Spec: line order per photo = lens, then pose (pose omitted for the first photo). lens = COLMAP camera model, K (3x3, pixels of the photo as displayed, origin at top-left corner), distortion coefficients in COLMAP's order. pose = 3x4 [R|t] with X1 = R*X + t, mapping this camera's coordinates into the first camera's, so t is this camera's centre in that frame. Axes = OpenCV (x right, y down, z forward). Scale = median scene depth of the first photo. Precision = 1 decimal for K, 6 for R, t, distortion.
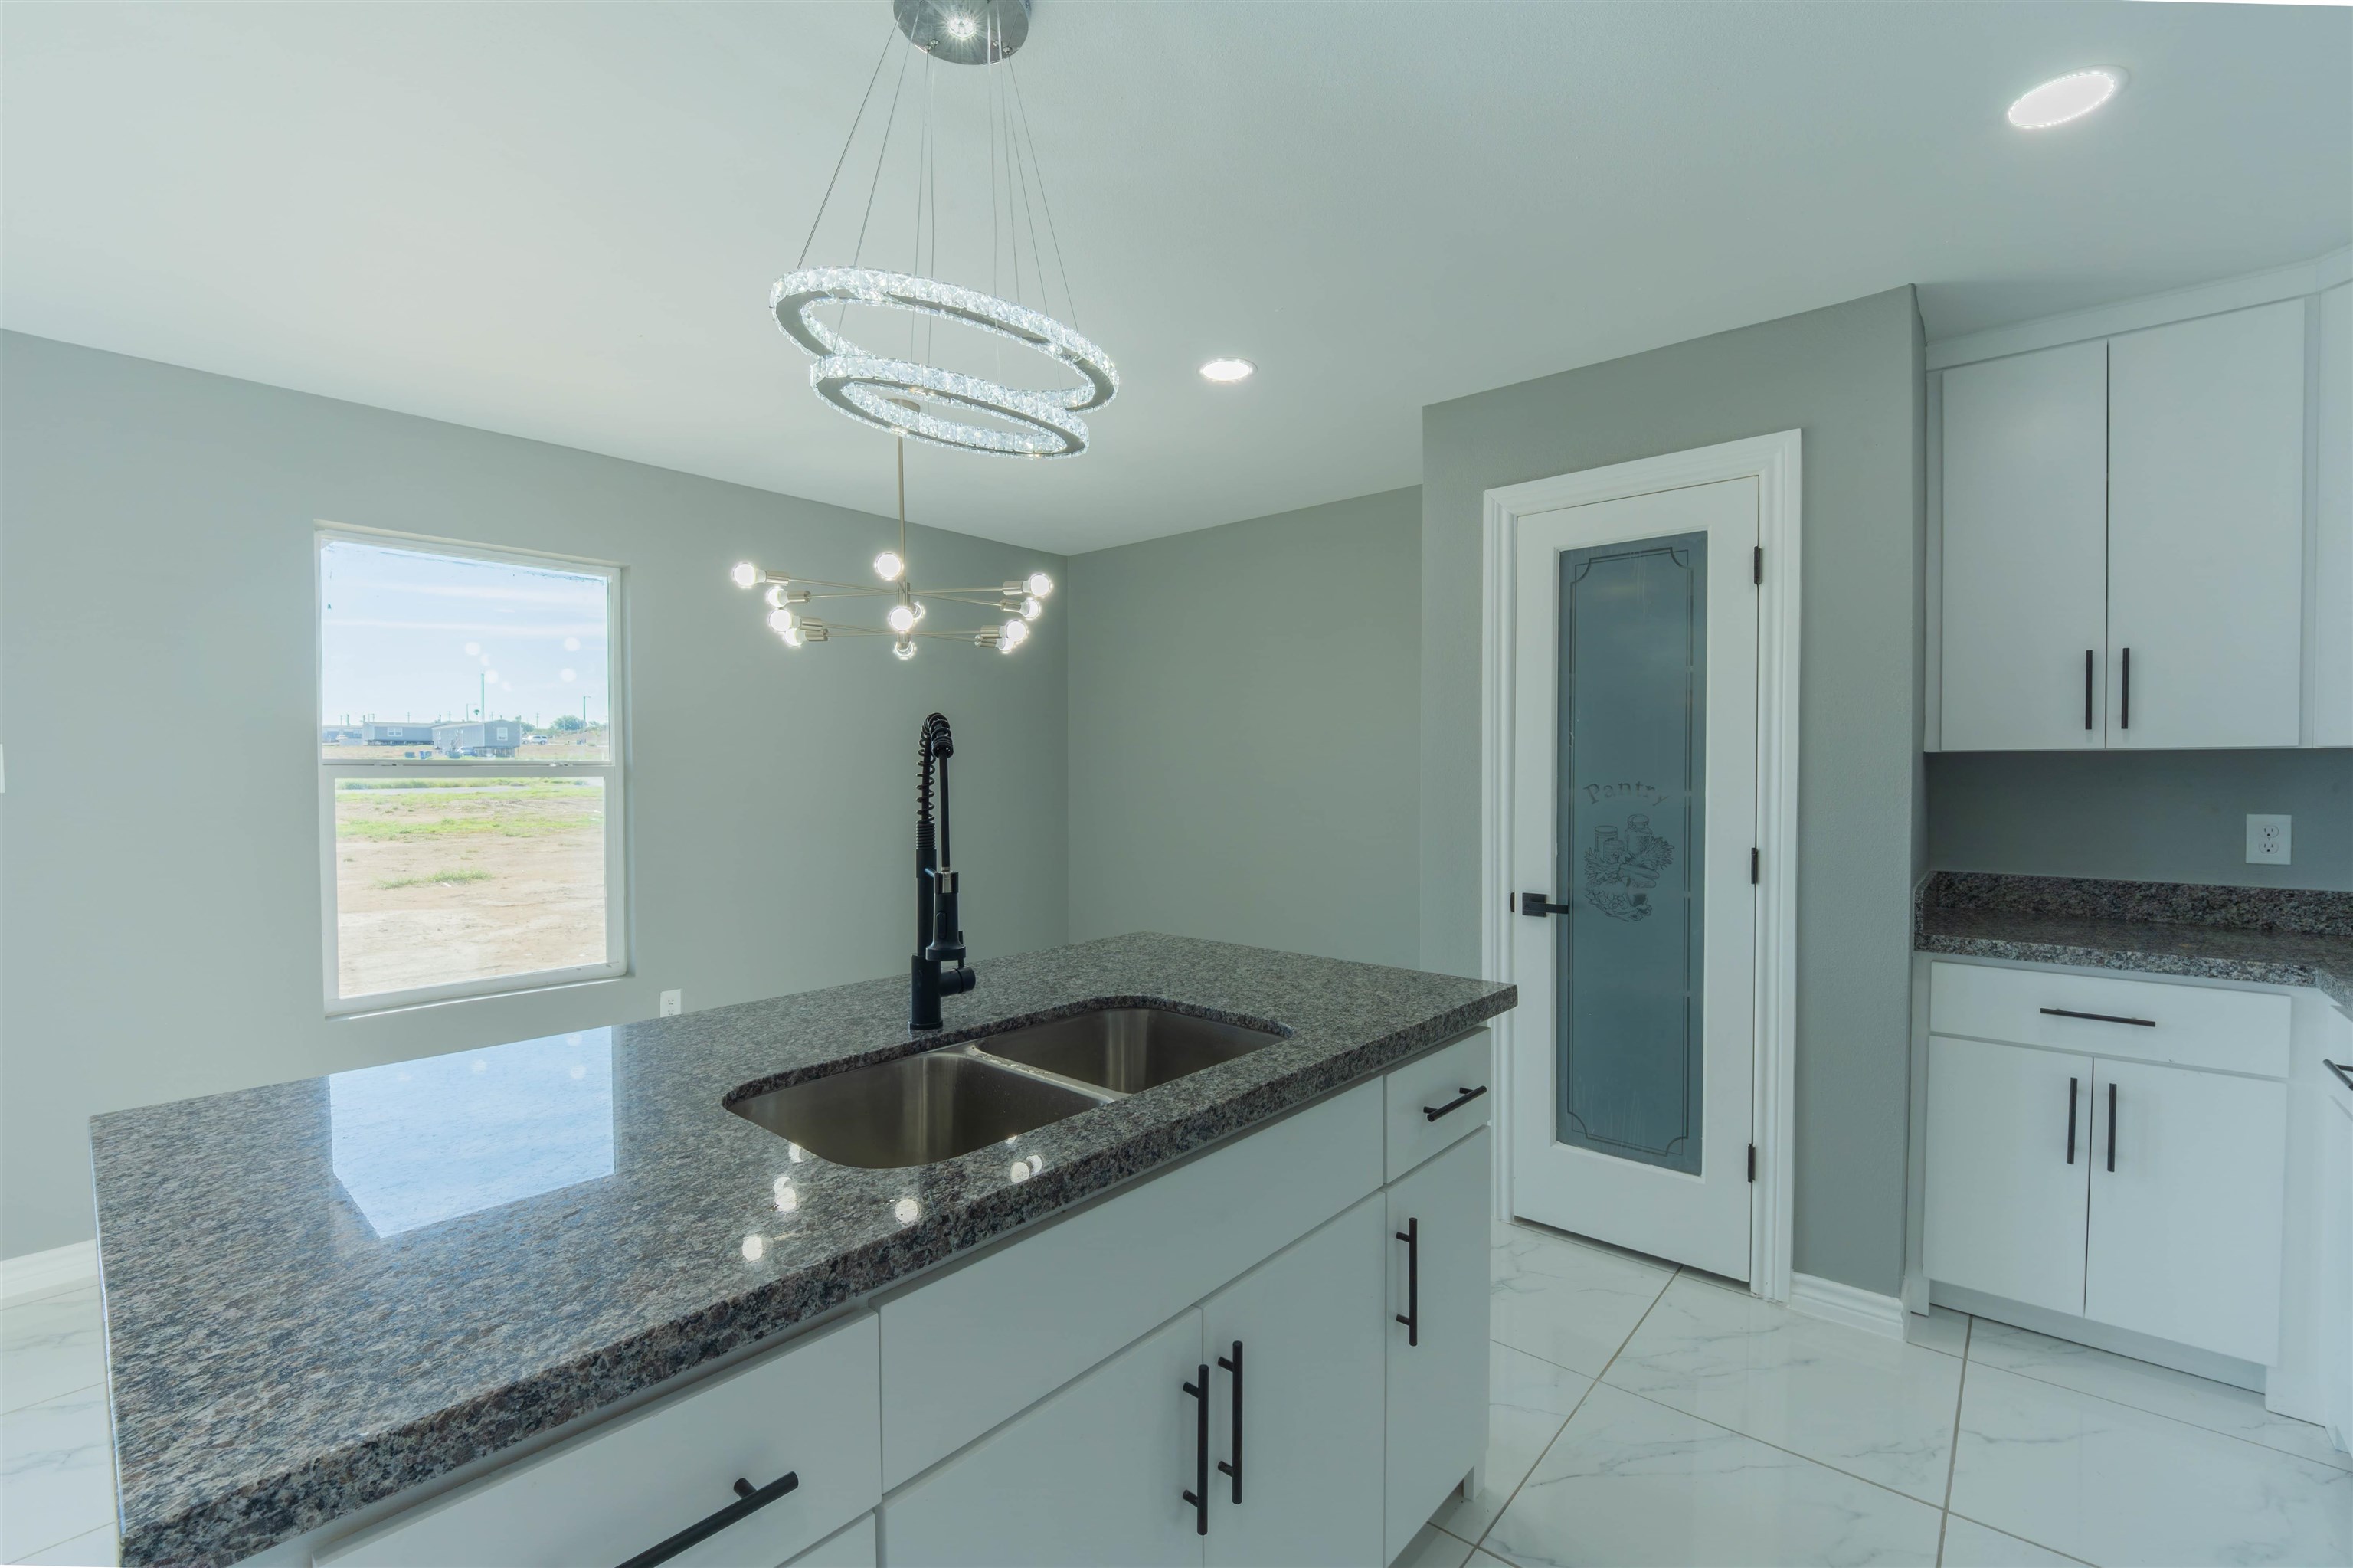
lens RADIAL K [[997.8, 0, 1183.0], [0, 997.8, 796.3], [0, 0, 1]] dist [-0.001365, -0.007151]
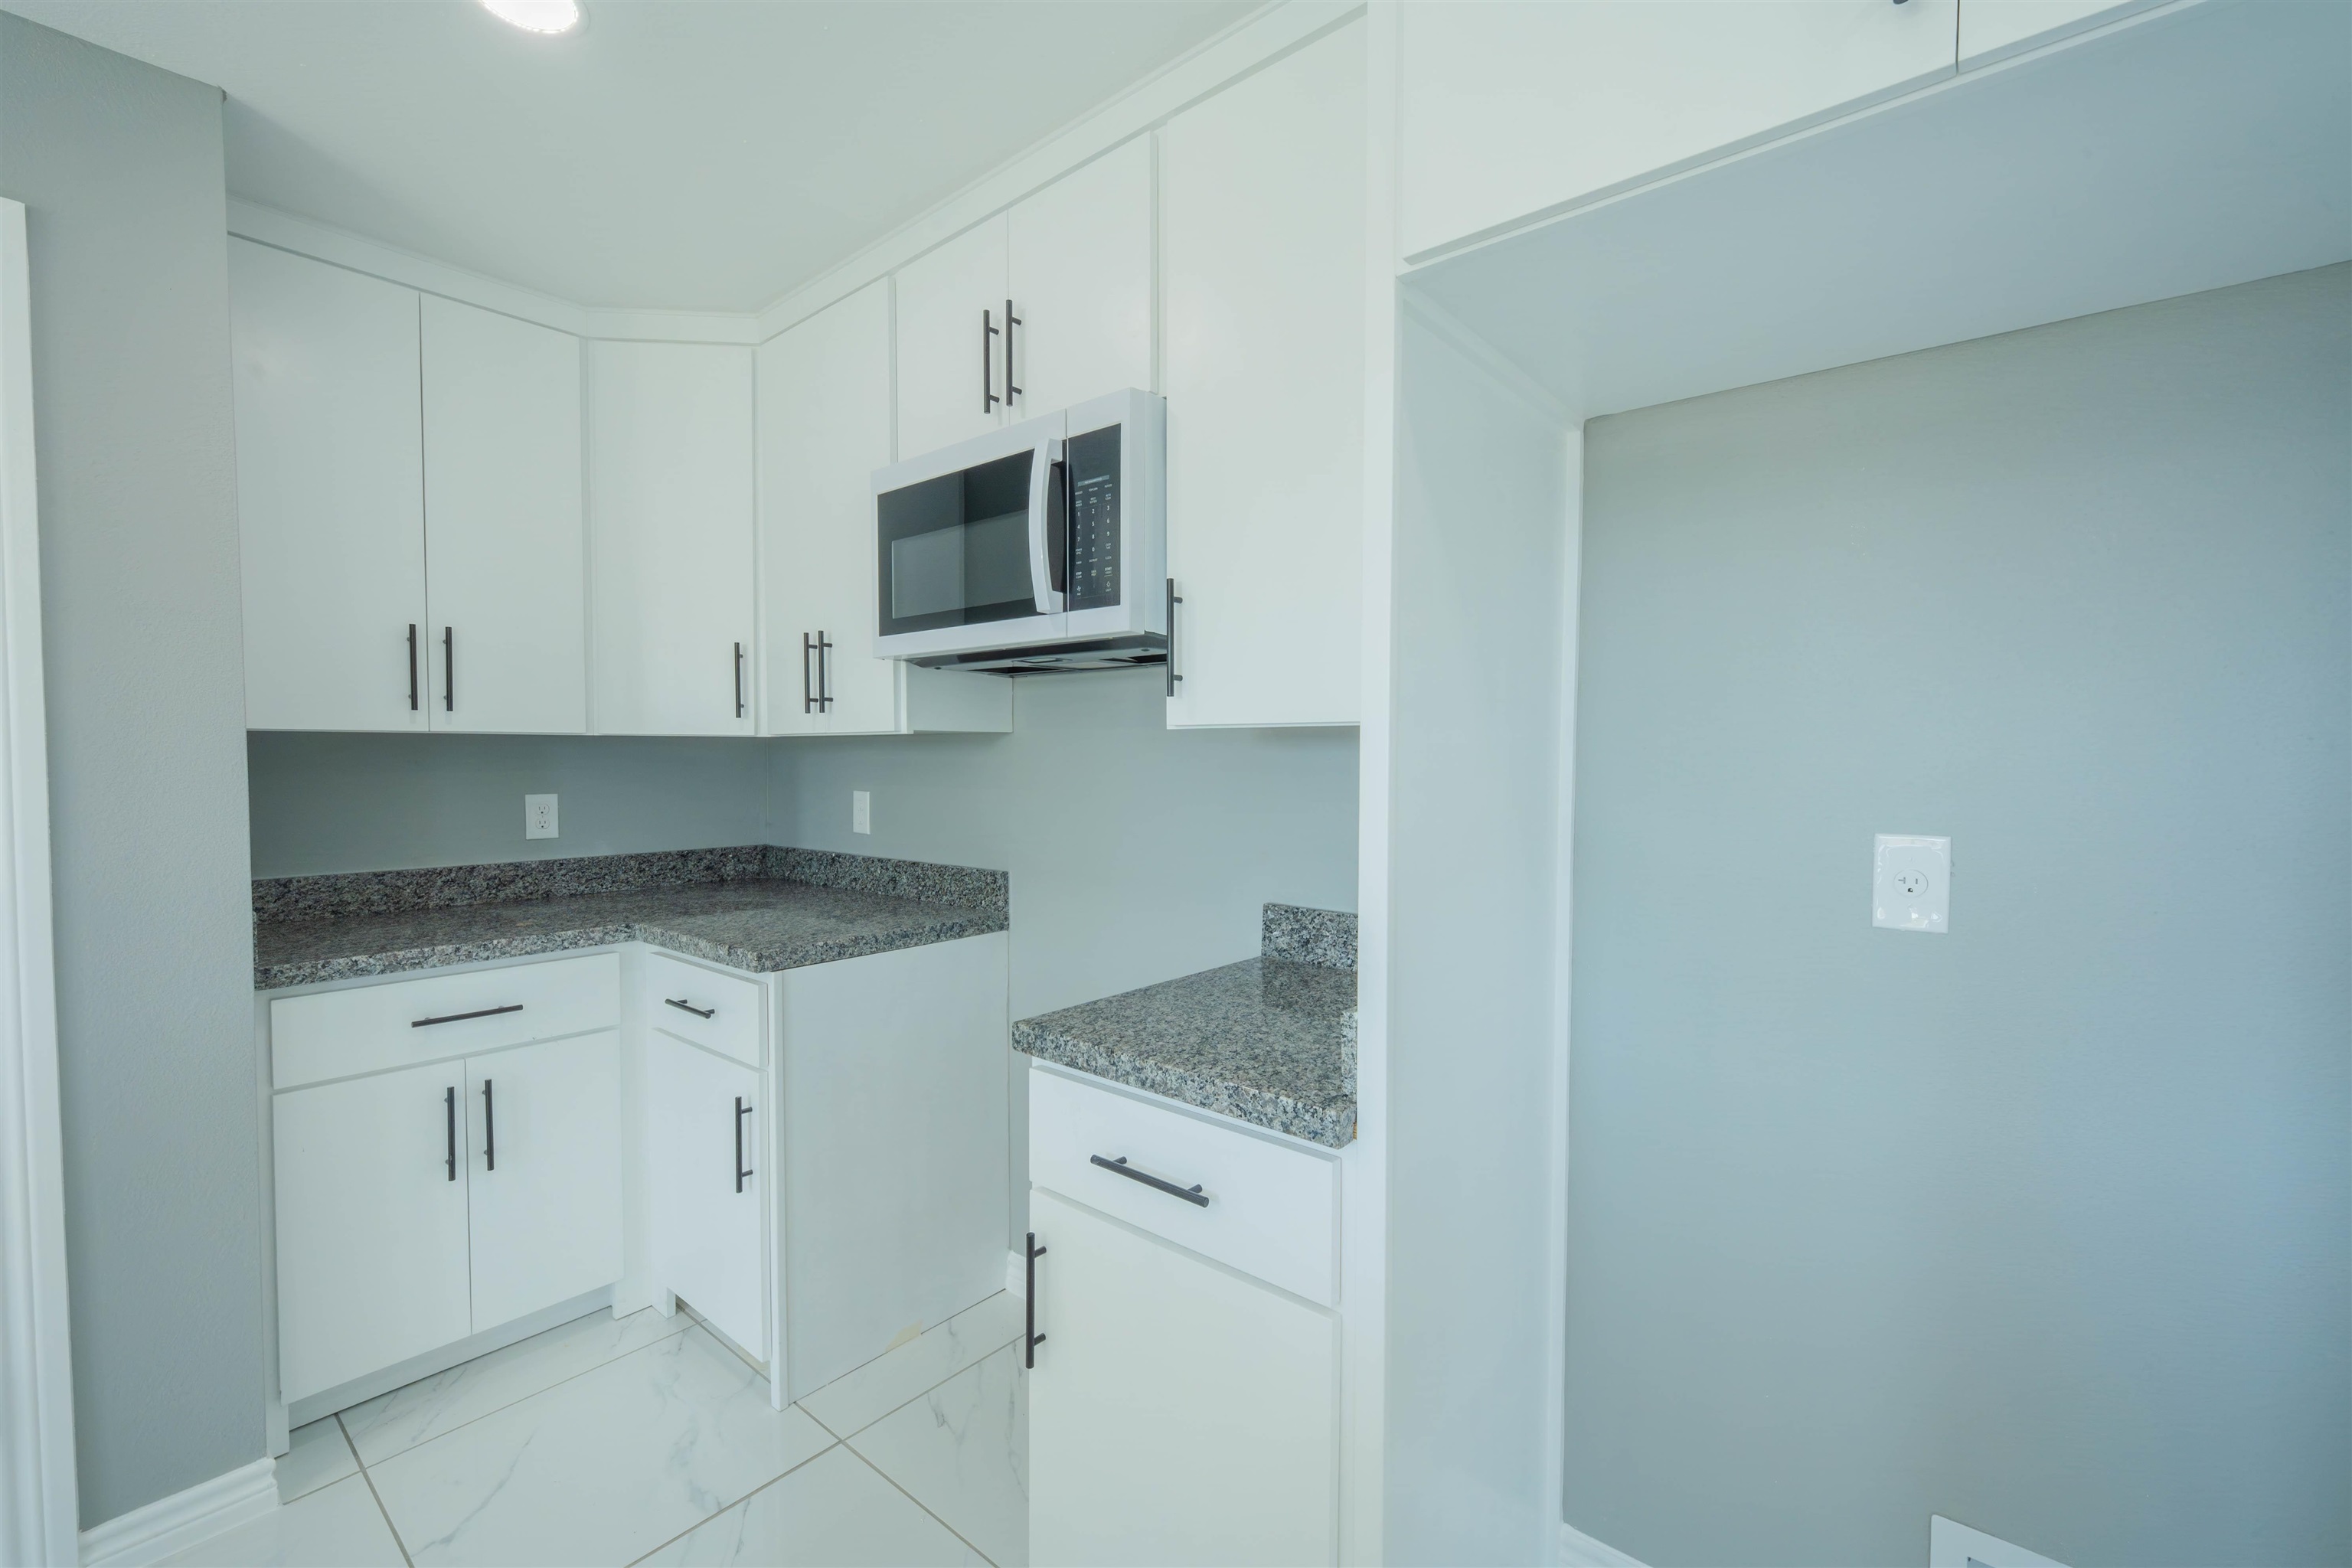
lens RADIAL K [[987.4, 0, 1182.2], [0, 987.4, 784.7], [0, 0, 1]] dist [0.008644, -0.005491]
pose [[-0.009422, -0.029335, 0.999525, -0.021030], [0.022891, 0.999301, 0.029544, -0.008712], [-0.999694, 0.023159, -0.008744, 0.291314]]
